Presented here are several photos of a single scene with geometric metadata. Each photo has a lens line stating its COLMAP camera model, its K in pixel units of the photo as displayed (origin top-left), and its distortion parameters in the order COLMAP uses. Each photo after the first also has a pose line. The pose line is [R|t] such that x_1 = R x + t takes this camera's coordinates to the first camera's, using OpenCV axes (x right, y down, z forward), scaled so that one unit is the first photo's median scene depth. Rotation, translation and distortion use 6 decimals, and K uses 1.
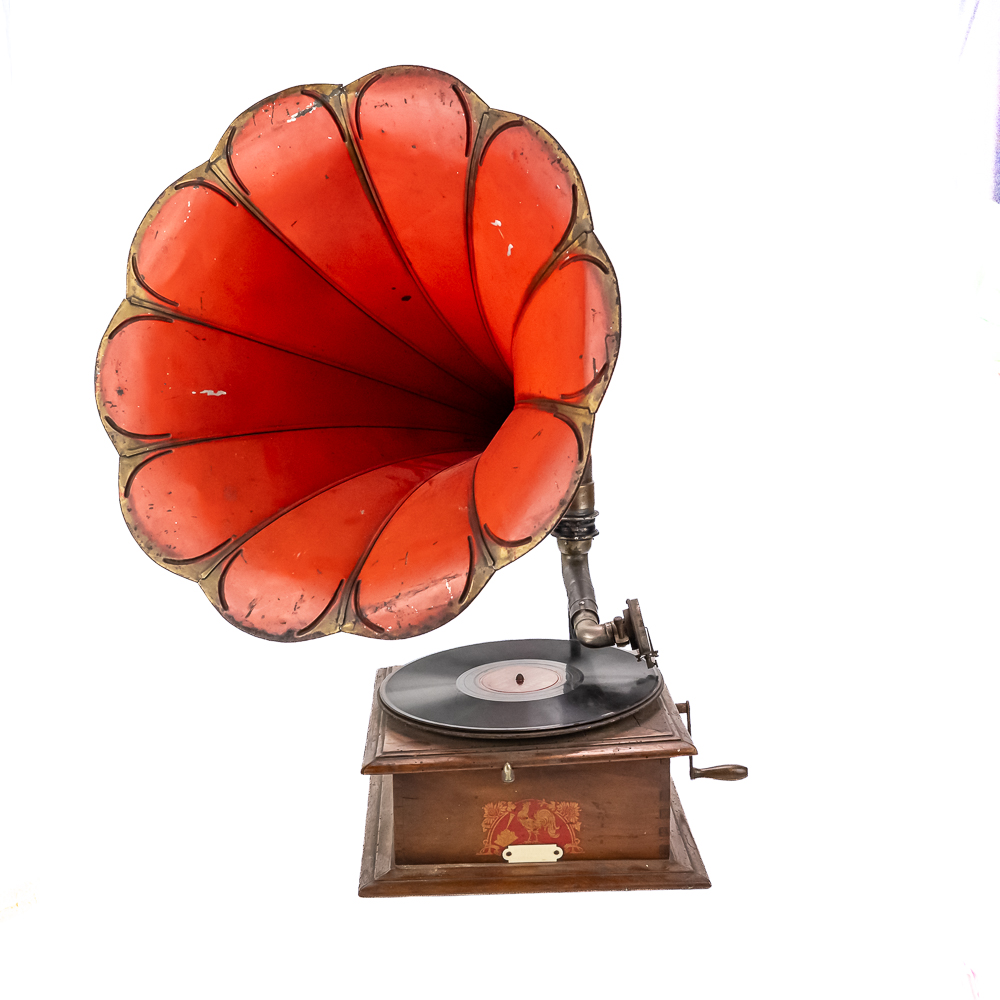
lens RADIAL K [[1485.6, 0, 500.0], [0, 1485.6, 500.0], [0, 0, 1]] dist [0.015691, 0.048434]
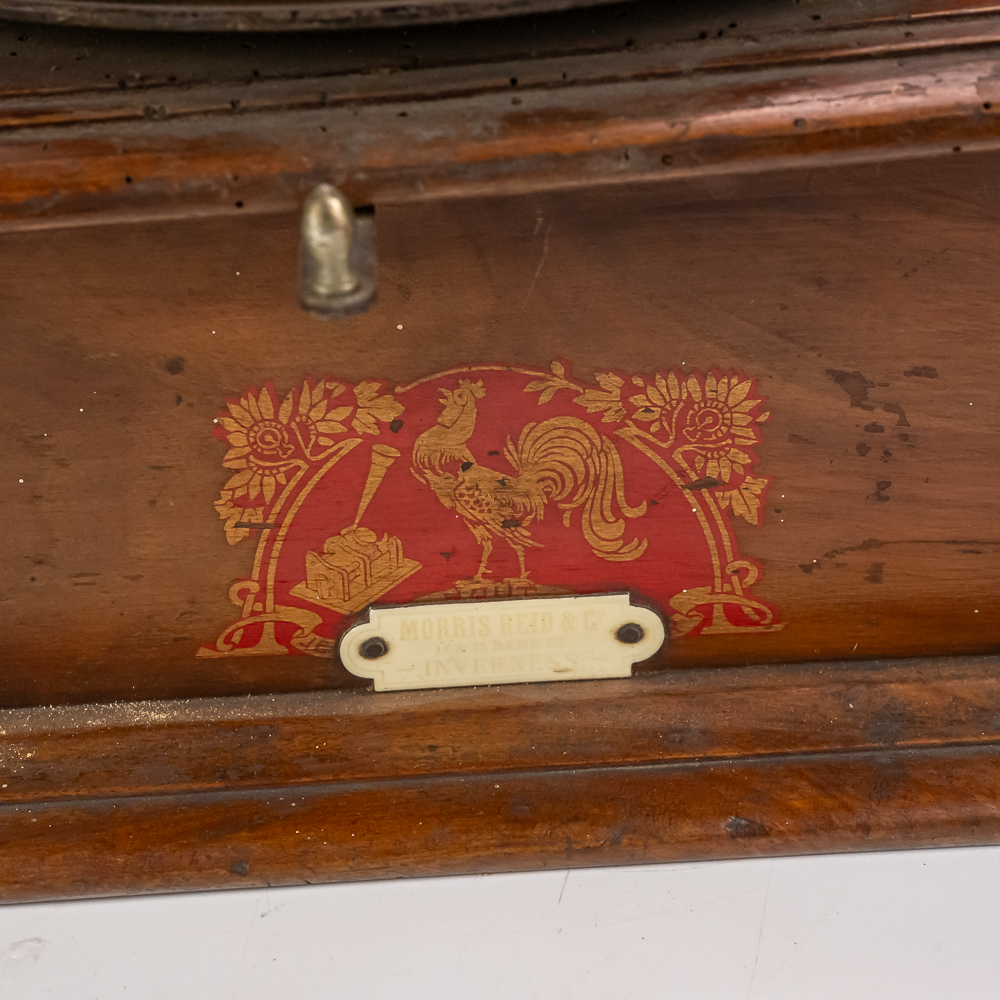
lens RADIAL K [[2881.6, 0, 500.7], [0, 2881.6, 467.6], [0, 0, 1]] dist [0.071287, -0.150291]
pose [[0.999594, -0.026175, 0.011284, 0.020713], [0.021406, 0.950767, 0.309168, 0.119844], [-0.018820, -0.308801, 0.950941, 0.753234]]
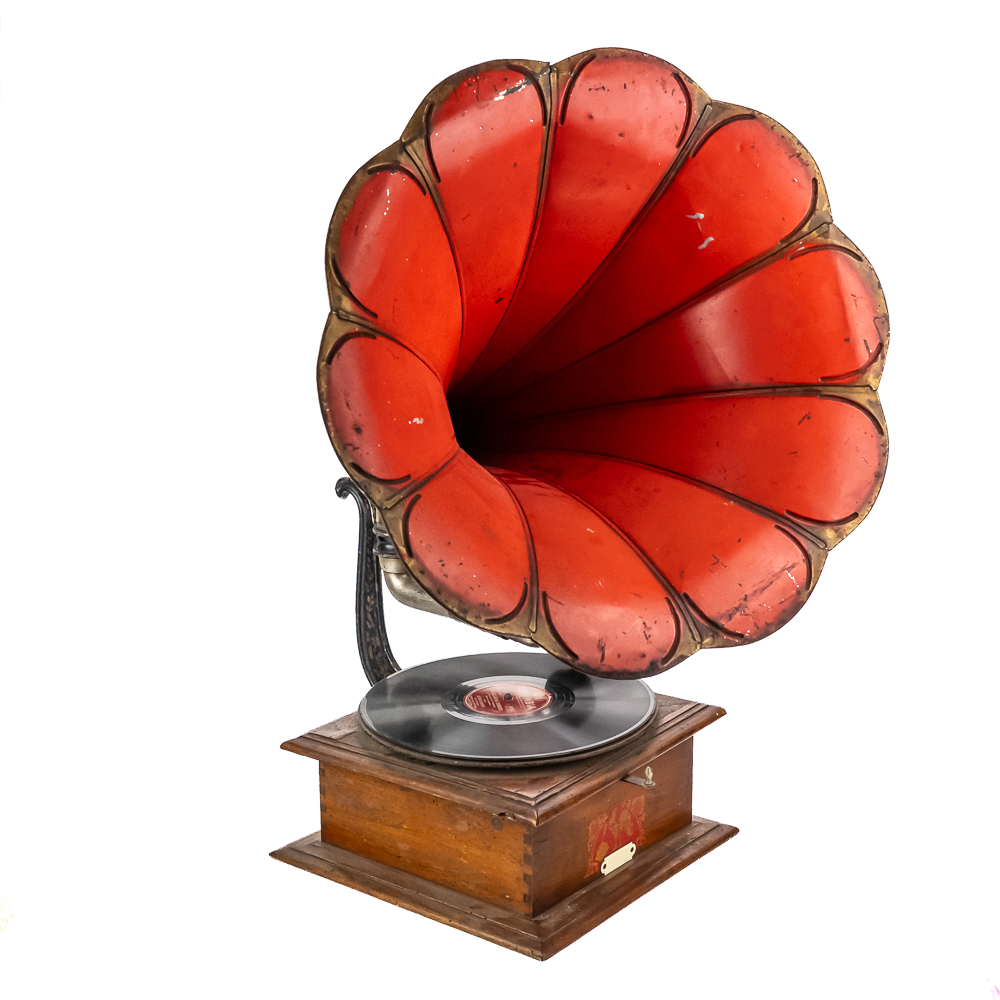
lens RADIAL K [[1485.6, 0, 500.0], [0, 1485.6, 500.0], [0, 0, 1]] dist [0.015691, 0.048434]
pose [[0.640753, -0.138469, 0.755157, -0.837746], [0.147930, 0.987437, 0.055542, -0.071311], [-0.753360, 0.076121, 0.653187, 0.450718]]
